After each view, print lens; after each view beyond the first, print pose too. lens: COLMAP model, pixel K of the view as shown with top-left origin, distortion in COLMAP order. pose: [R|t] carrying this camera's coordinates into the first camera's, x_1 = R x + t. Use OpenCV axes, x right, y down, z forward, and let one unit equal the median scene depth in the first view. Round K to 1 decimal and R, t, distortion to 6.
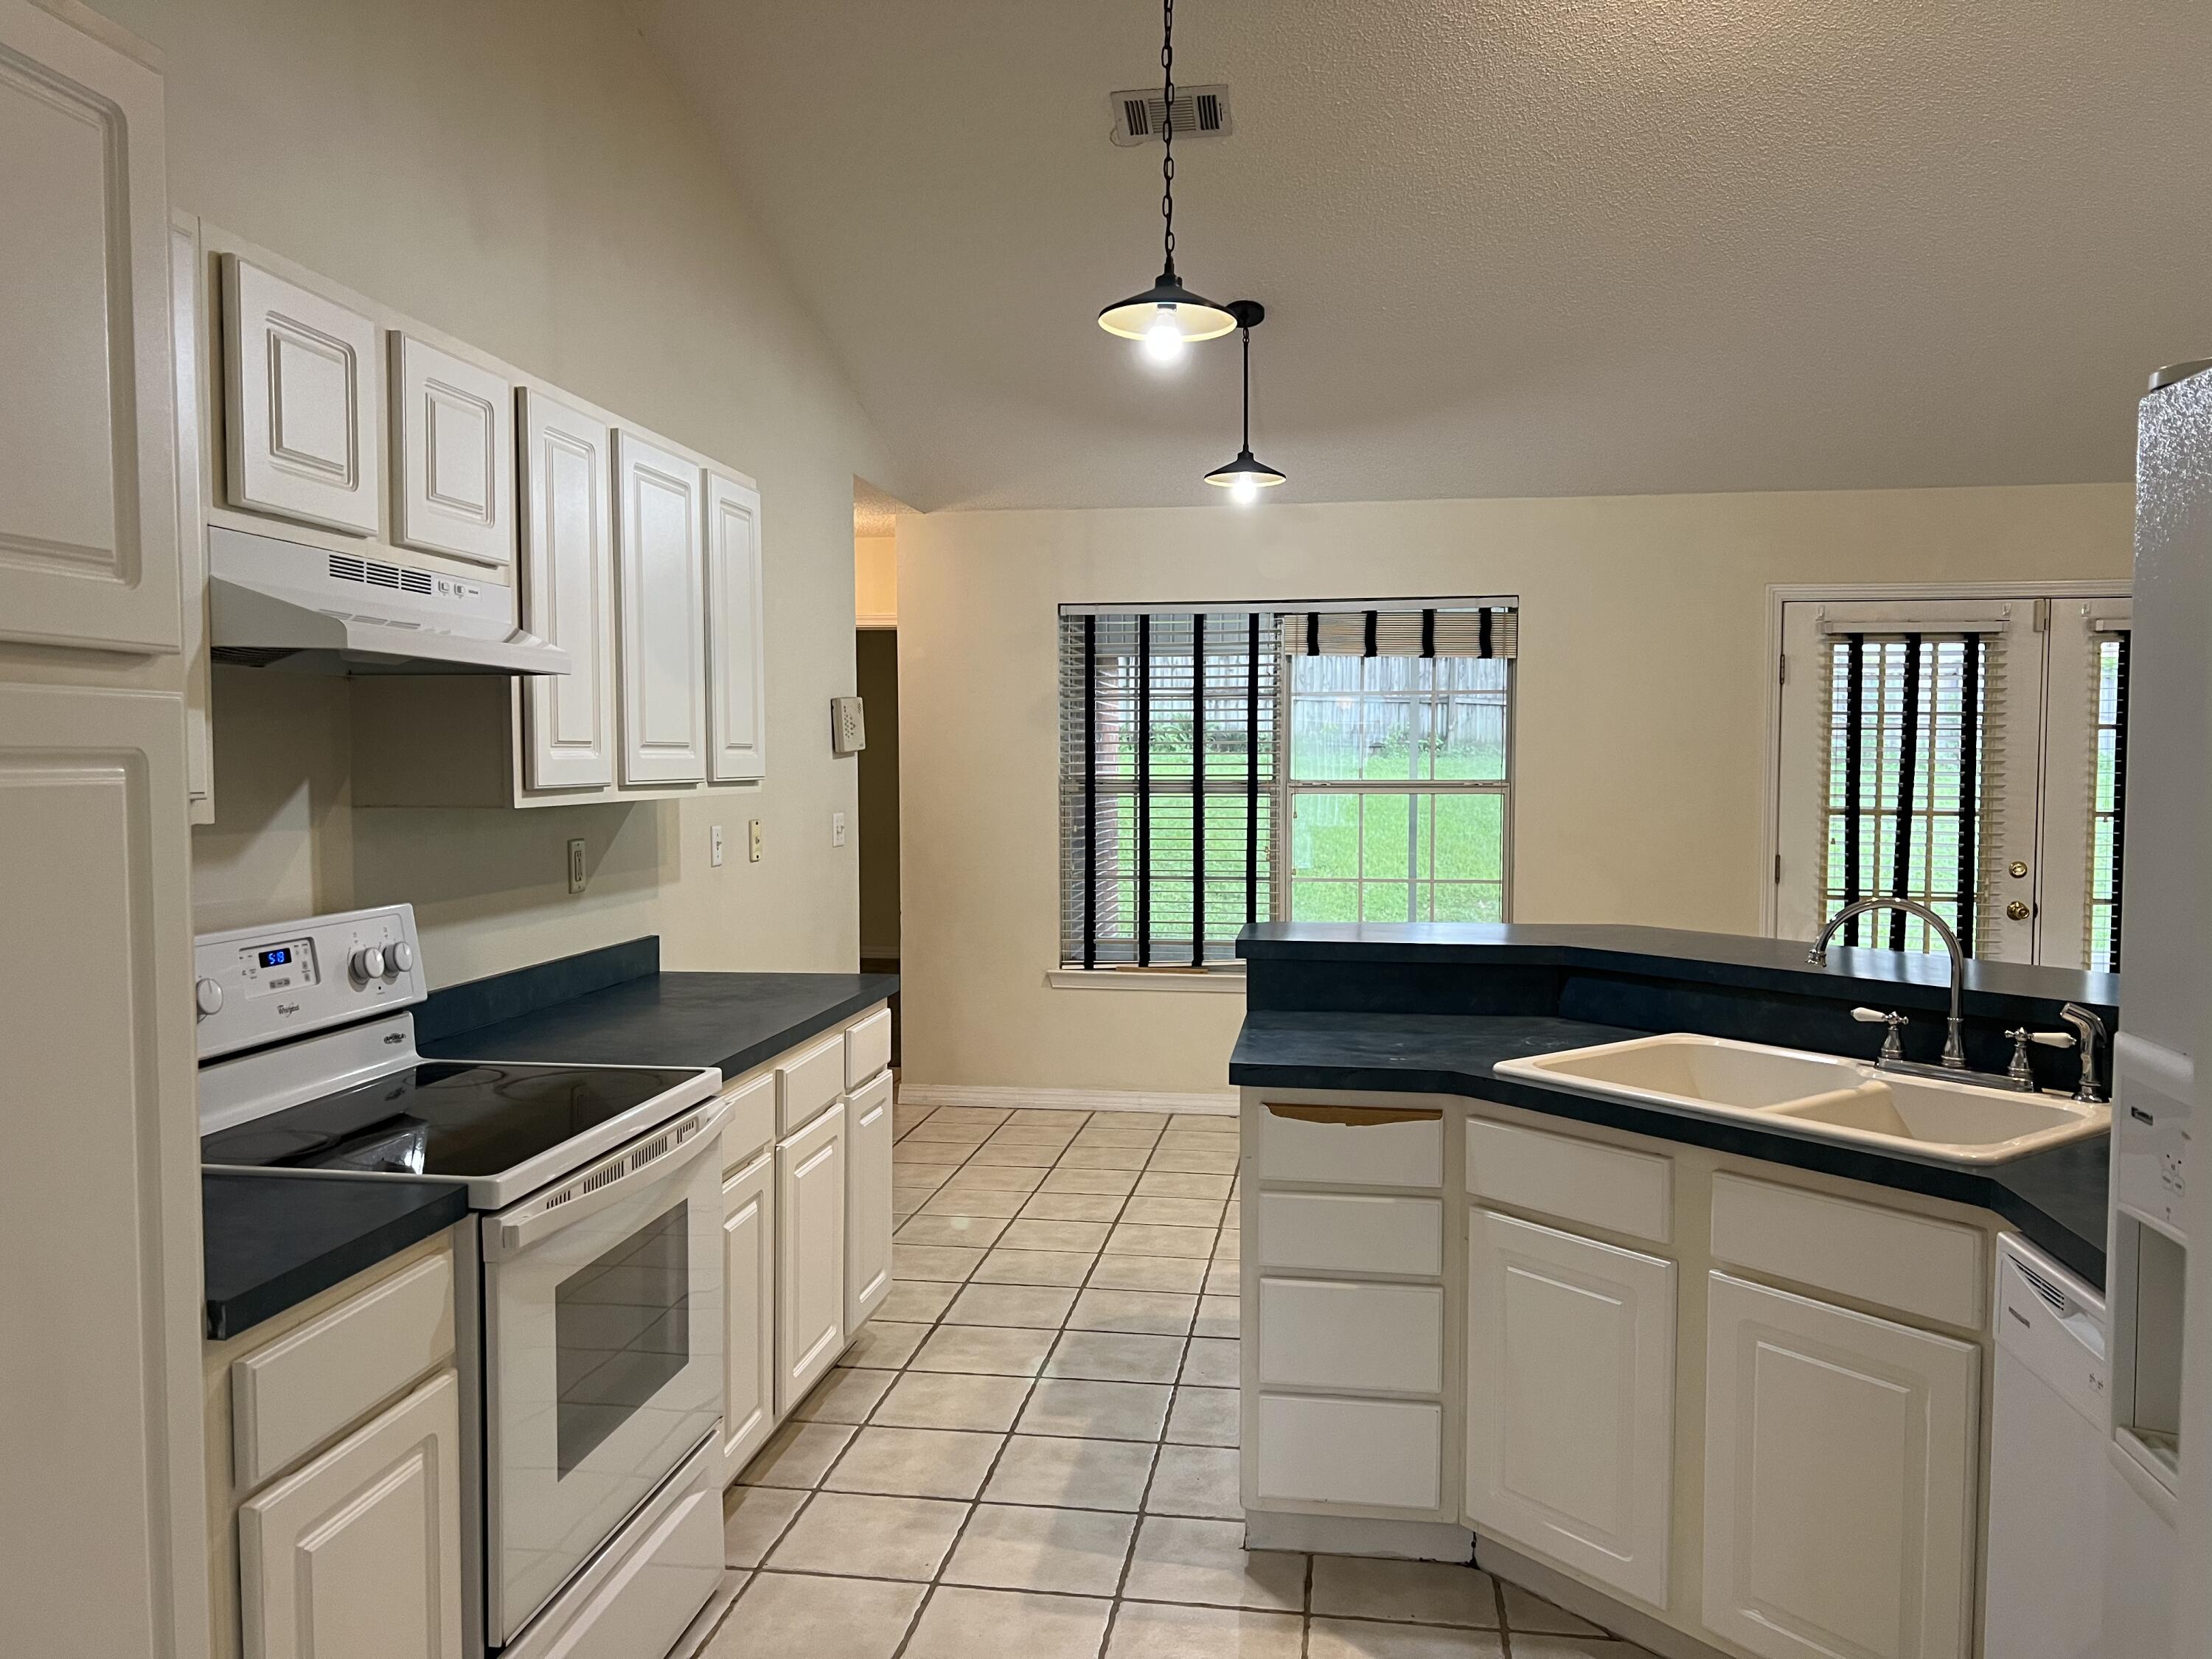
lens RADIAL K [[1750.2, 0, 1110.3], [0, 1750.2, 857.3], [0, 0, 1]] dist [0.127814, -0.258919]
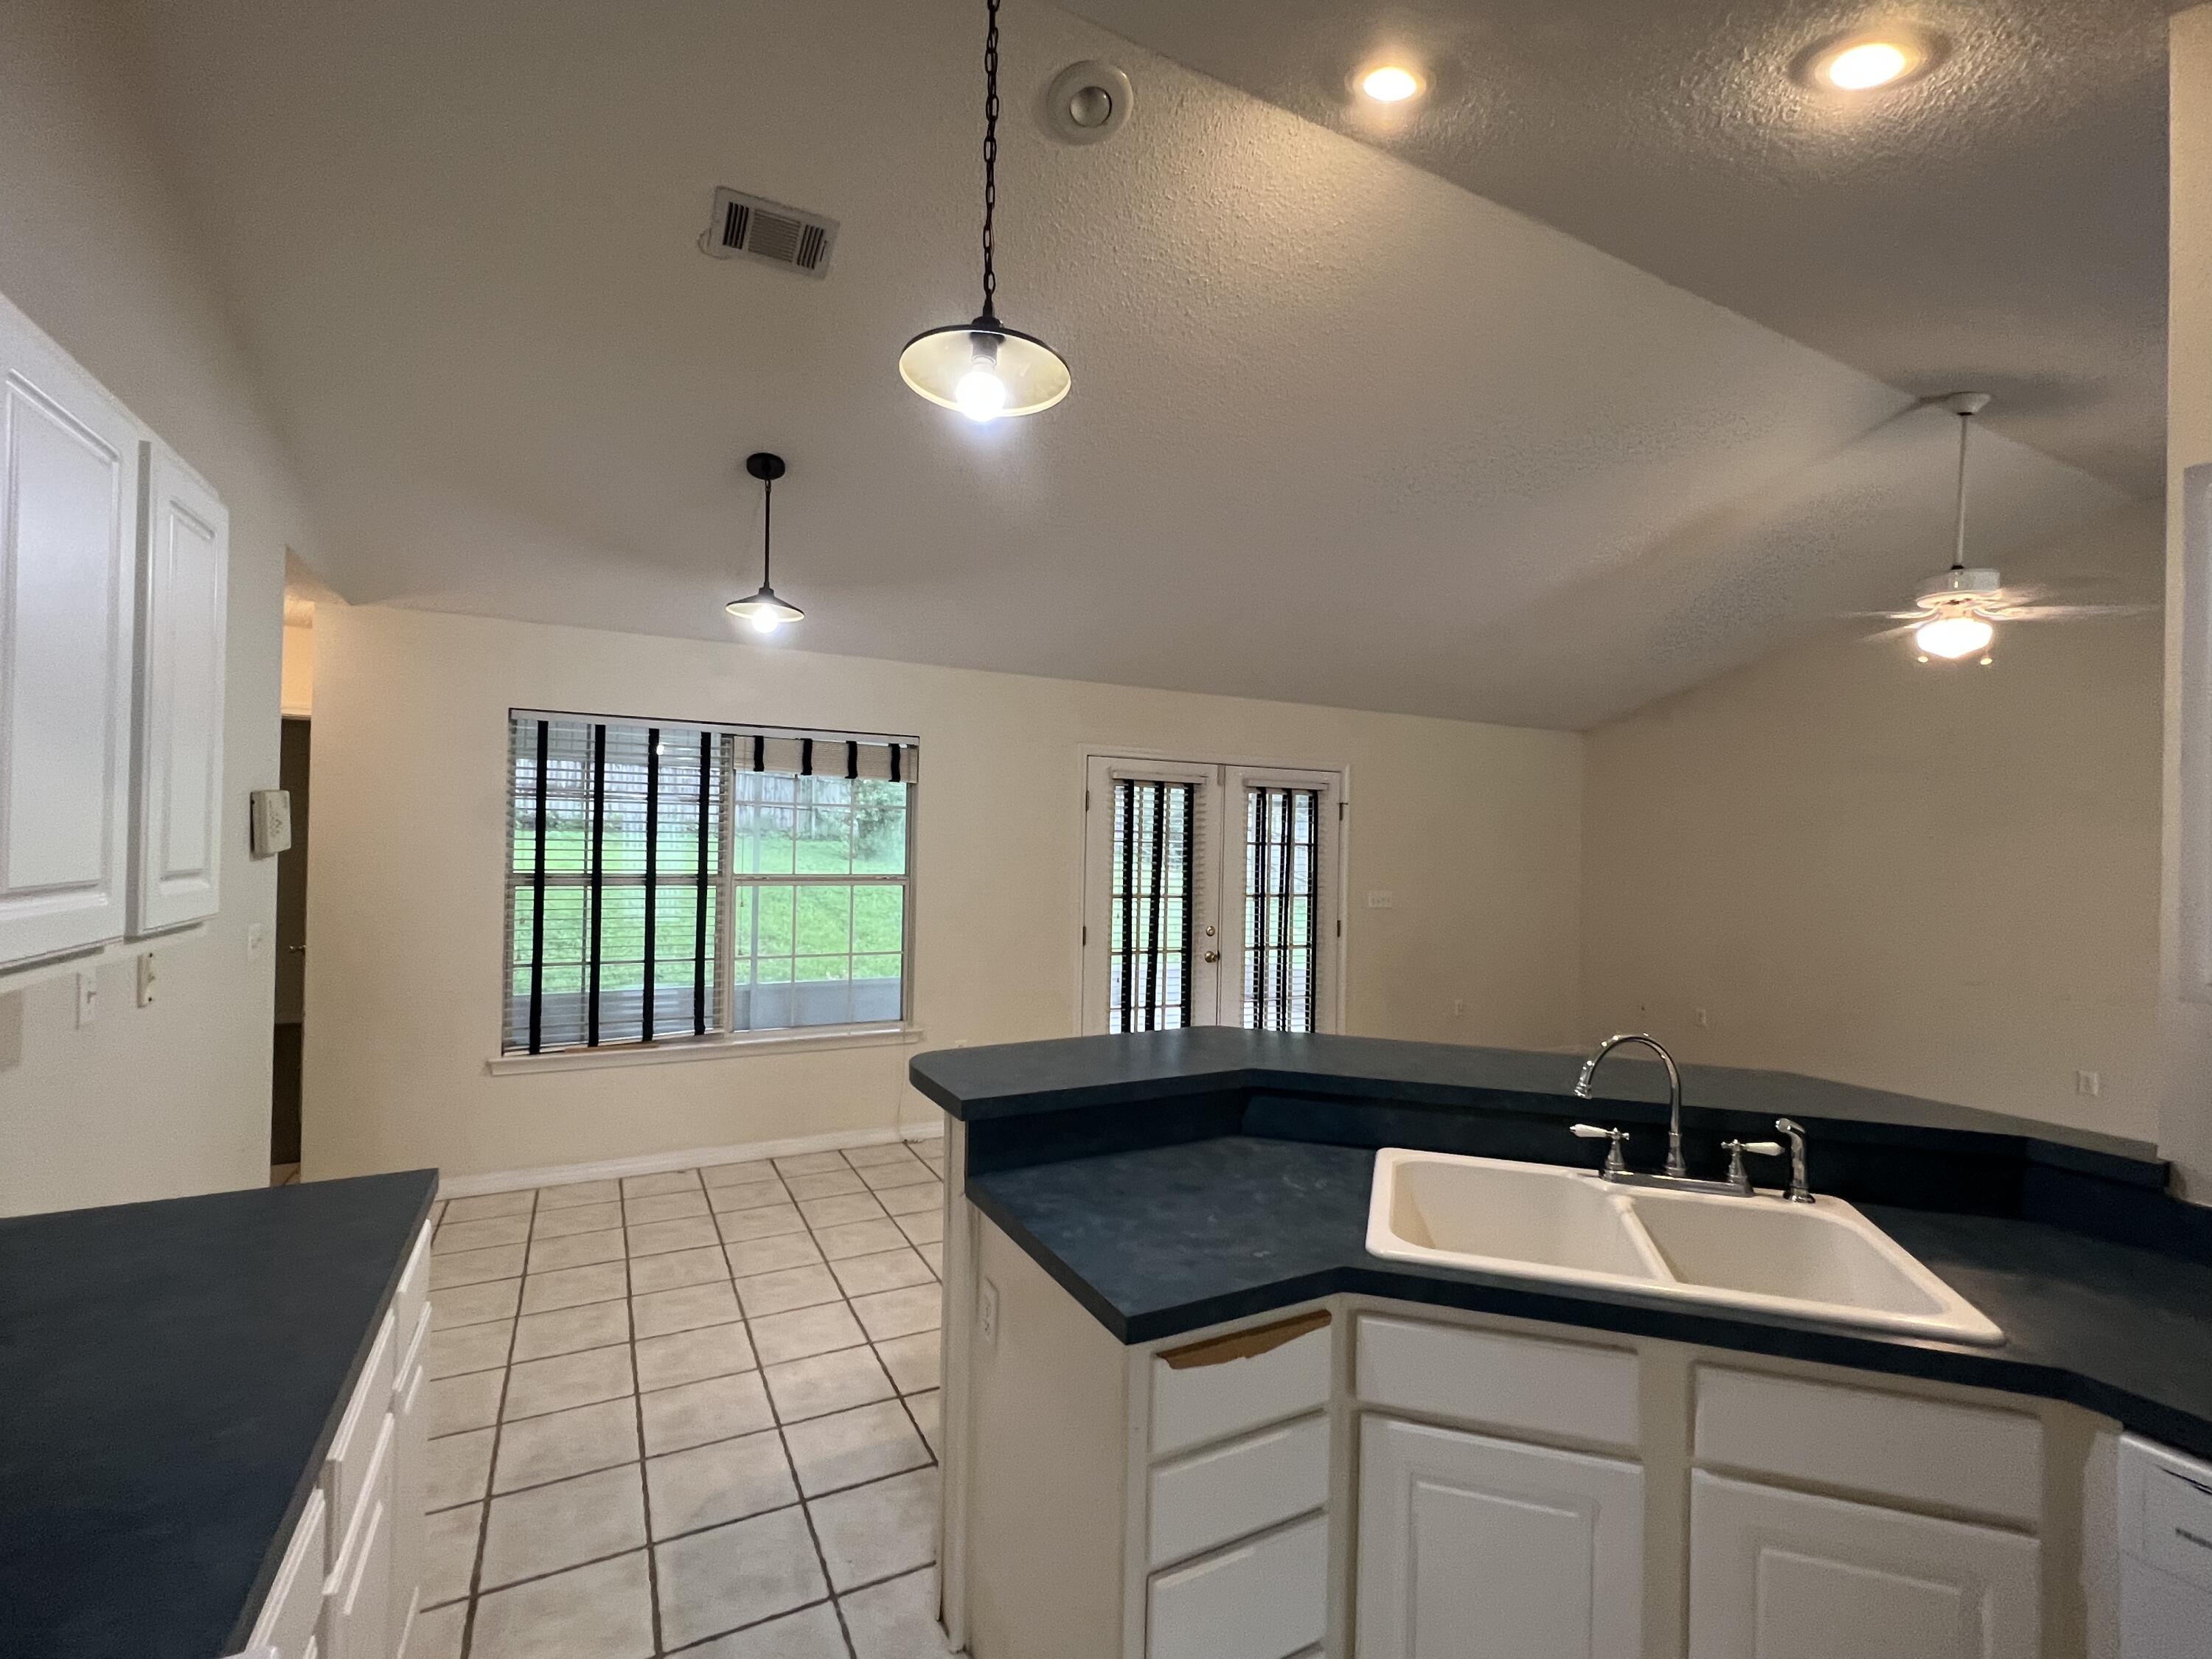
lens RADIAL K [[987.4, 0, 1099.2], [0, 987.4, 832.8], [0, 0, 1]] dist [0.001077, -0.000833]
pose [[0.800455, 0.020526, 0.599041, -0.106450], [0.011856, 0.998676, -0.050061, -0.037865], [-0.599276, 0.047174, 0.799152, 0.336983]]
